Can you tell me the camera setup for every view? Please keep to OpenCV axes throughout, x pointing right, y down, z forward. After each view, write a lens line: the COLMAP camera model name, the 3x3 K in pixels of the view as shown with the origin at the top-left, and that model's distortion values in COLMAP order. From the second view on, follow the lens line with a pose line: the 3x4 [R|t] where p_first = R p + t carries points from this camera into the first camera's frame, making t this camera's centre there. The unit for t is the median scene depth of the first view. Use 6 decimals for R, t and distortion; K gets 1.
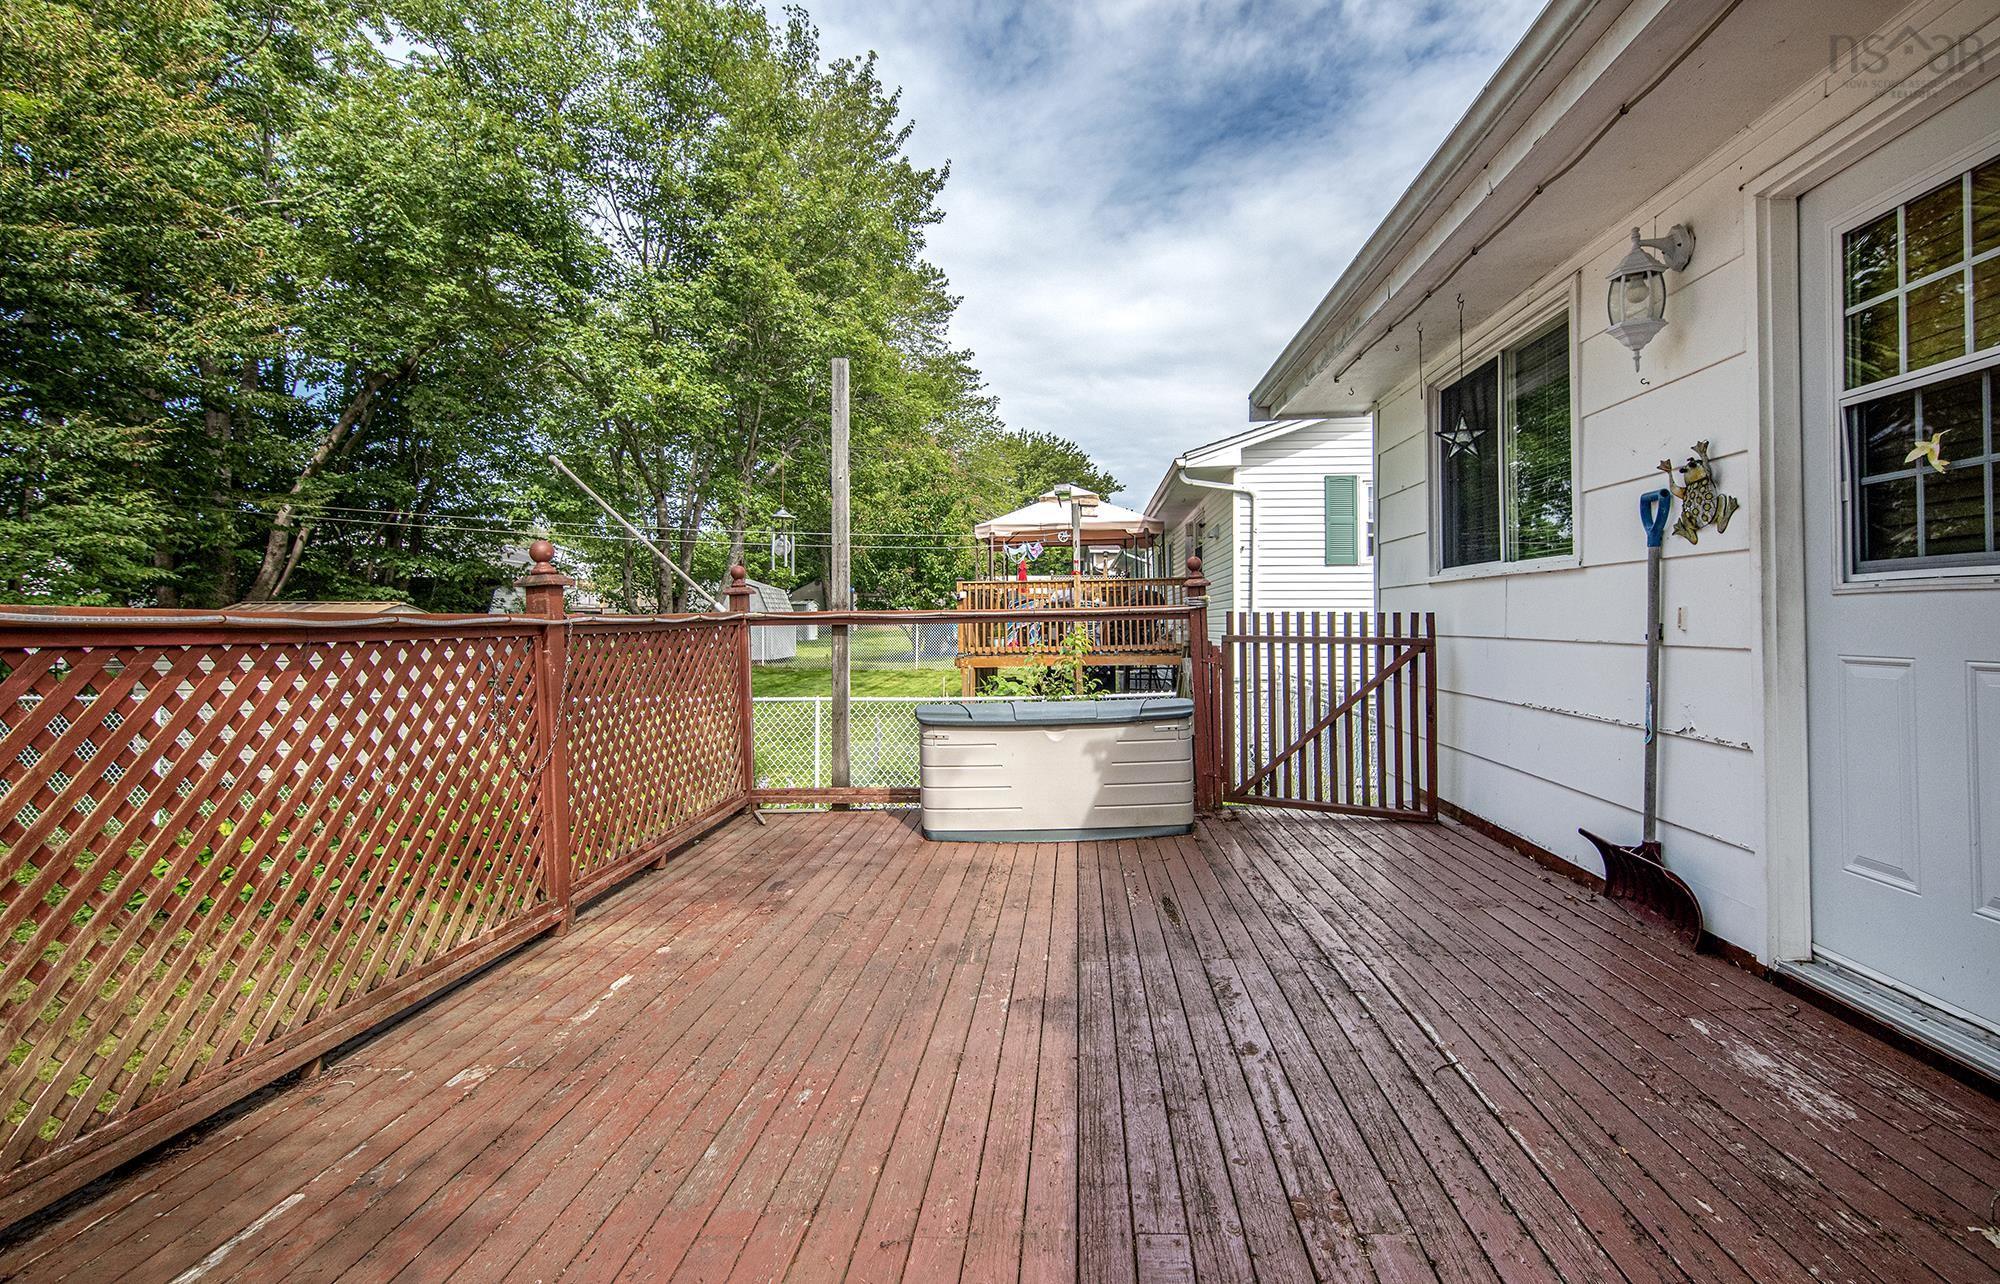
lens RADIAL K [[994.1, 0, 1000.0], [0, 994.1, 642.0], [0, 0, 1]] dist [0.000143, 0.000078]
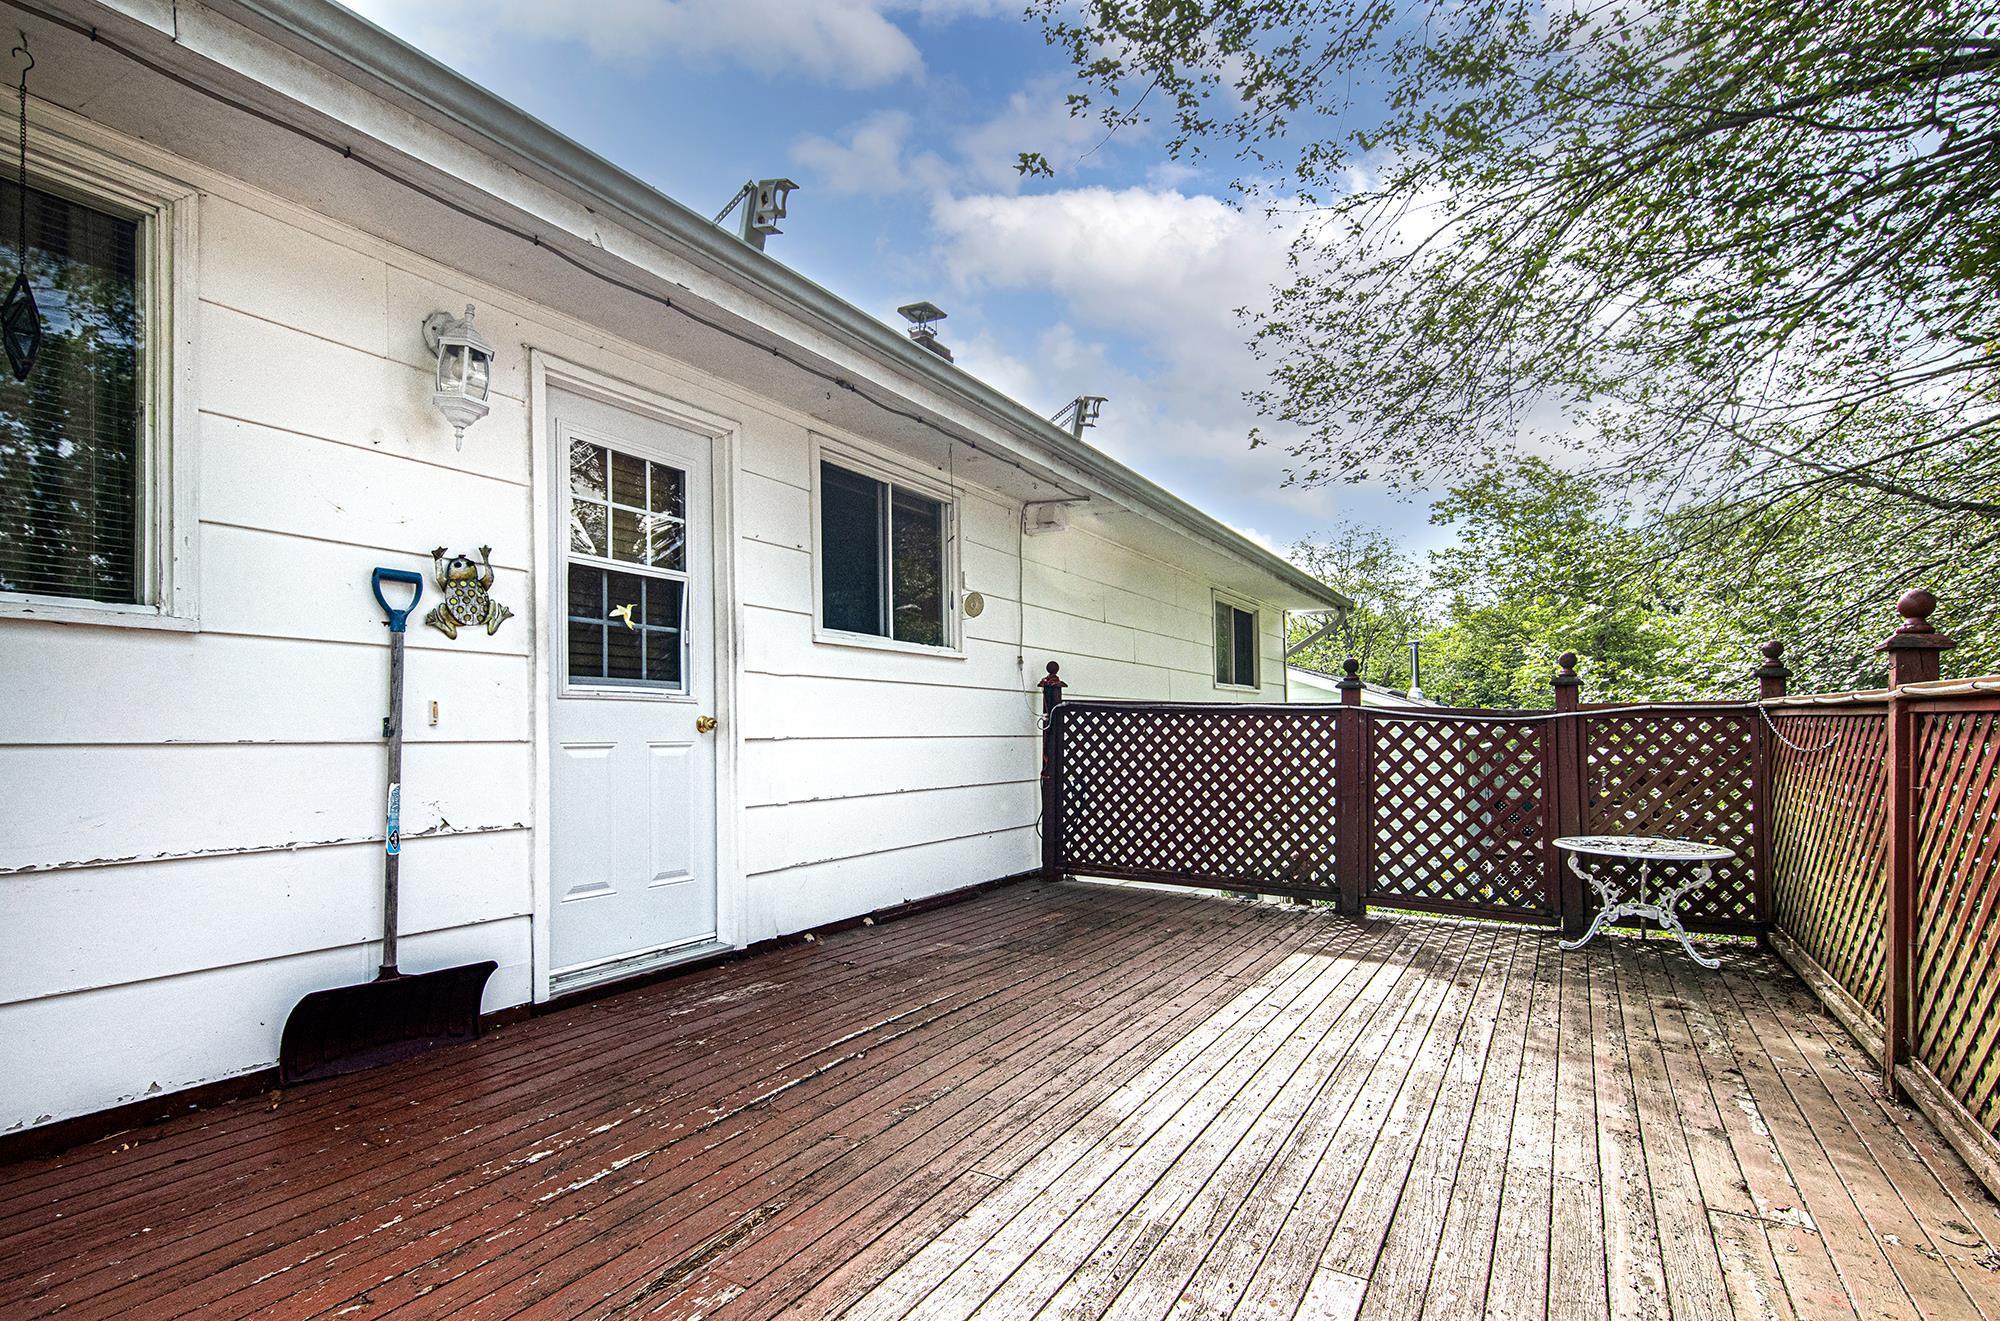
lens RADIAL K [[1054.5, 0, 1003.0], [0, 1054.5, 719.1], [0, 0, 1]] dist [0.000642, 0.000073]
pose [[-0.914757, 0.022352, 0.403386, -0.260457], [0.024852, 0.999691, 0.000963, -0.005454], [-0.403240, 0.010906, -0.915029, 1.920457]]
